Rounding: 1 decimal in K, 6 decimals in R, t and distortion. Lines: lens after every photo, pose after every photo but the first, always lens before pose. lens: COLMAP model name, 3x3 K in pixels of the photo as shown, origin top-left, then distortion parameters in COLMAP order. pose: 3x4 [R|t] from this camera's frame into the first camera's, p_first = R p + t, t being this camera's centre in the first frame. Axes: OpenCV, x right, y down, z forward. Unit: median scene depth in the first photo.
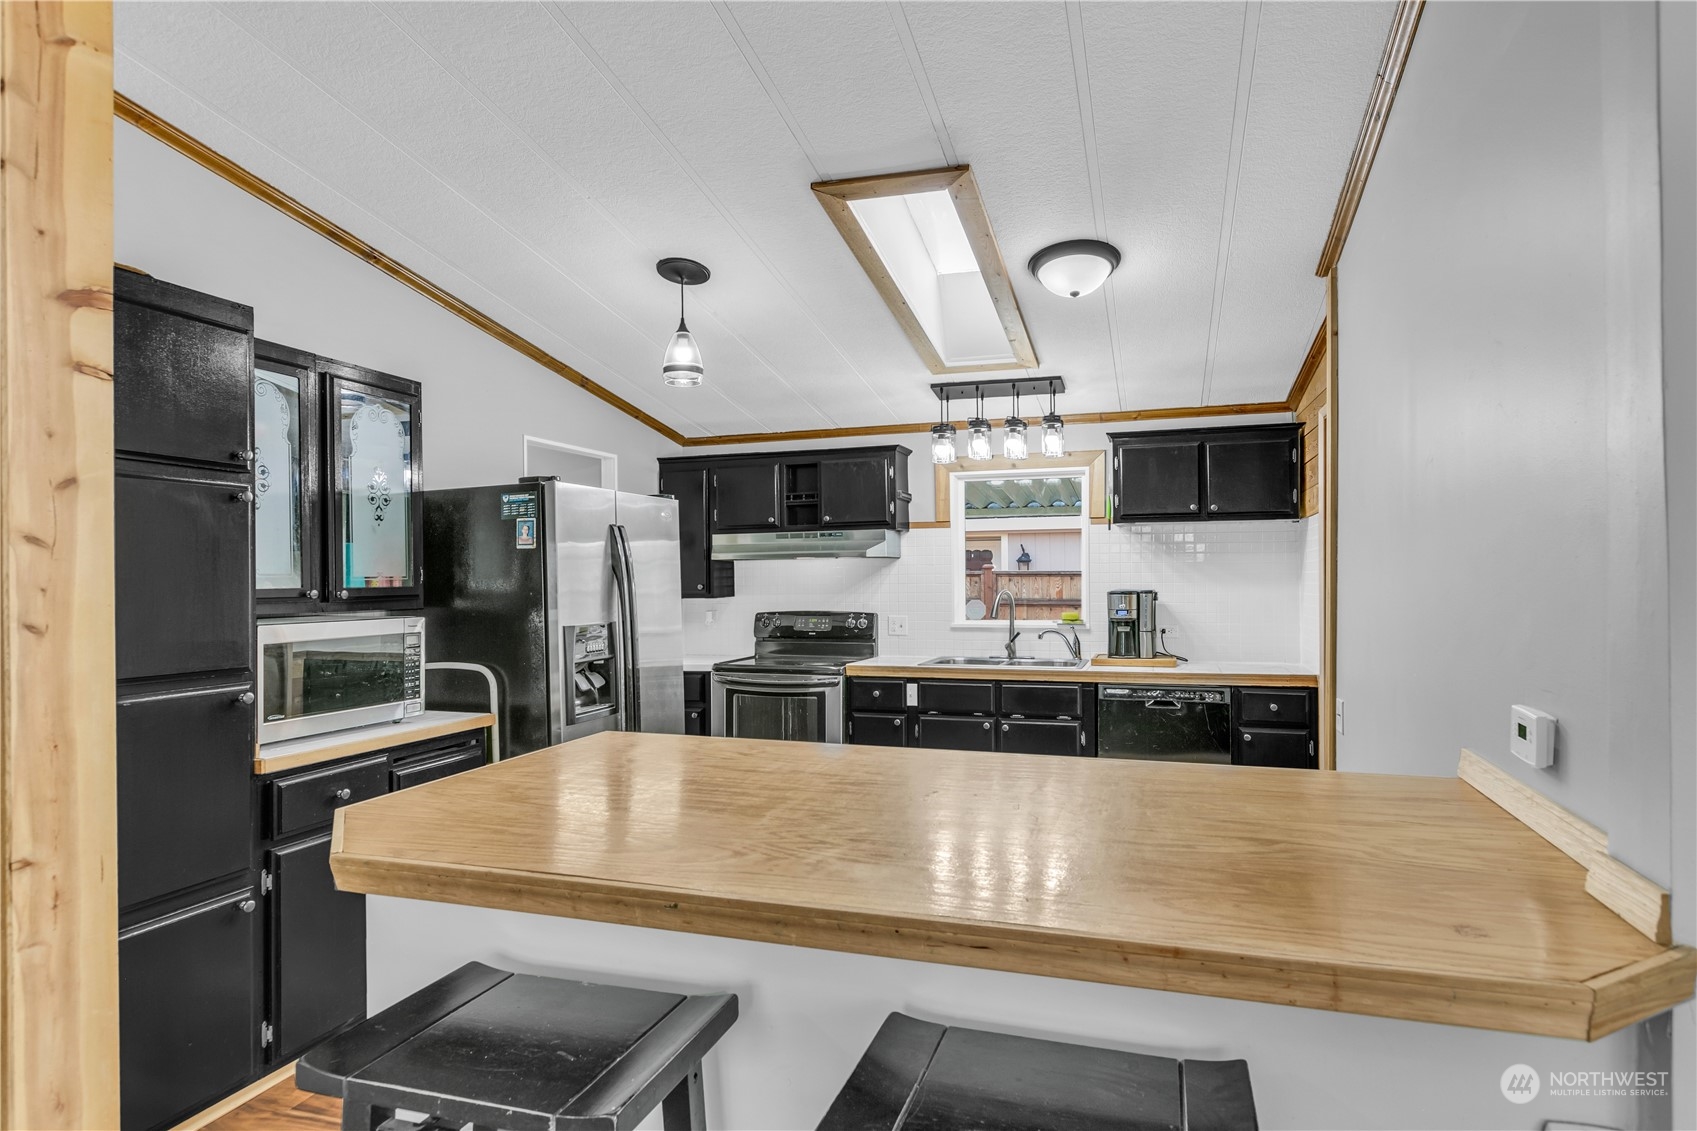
lens RADIAL K [[930.8, 0, 889.5], [0, 930.8, 574.0], [0, 0, 1]] dist [0.001244, -0.000263]
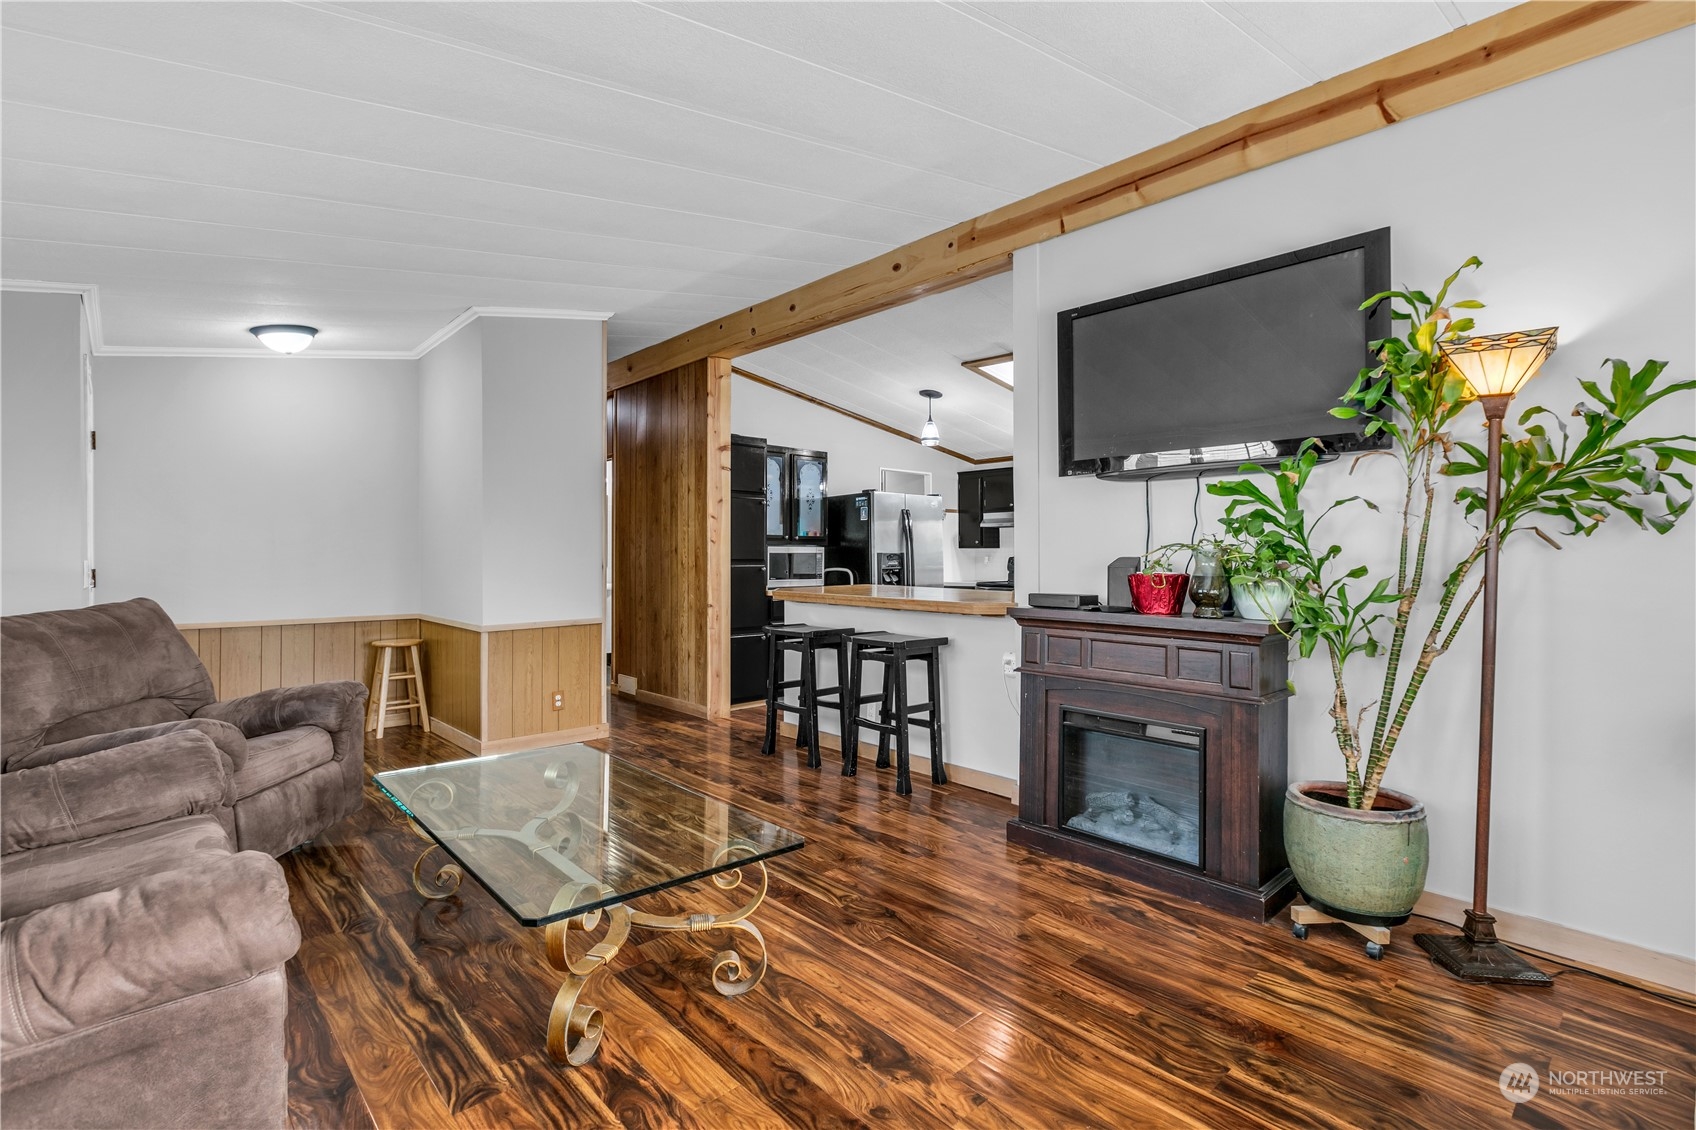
lens RADIAL K [[782.9, 0, 848.9], [0, 782.9, 553.3], [0, 0, 1]] dist [0.001124, 0.000180]
pose [[0.860886, 0.011477, -0.508668, 0.649622], [-0.008154, 0.999928, 0.008762, 0.044338], [0.508732, -0.003396, 0.860918, -0.809786]]
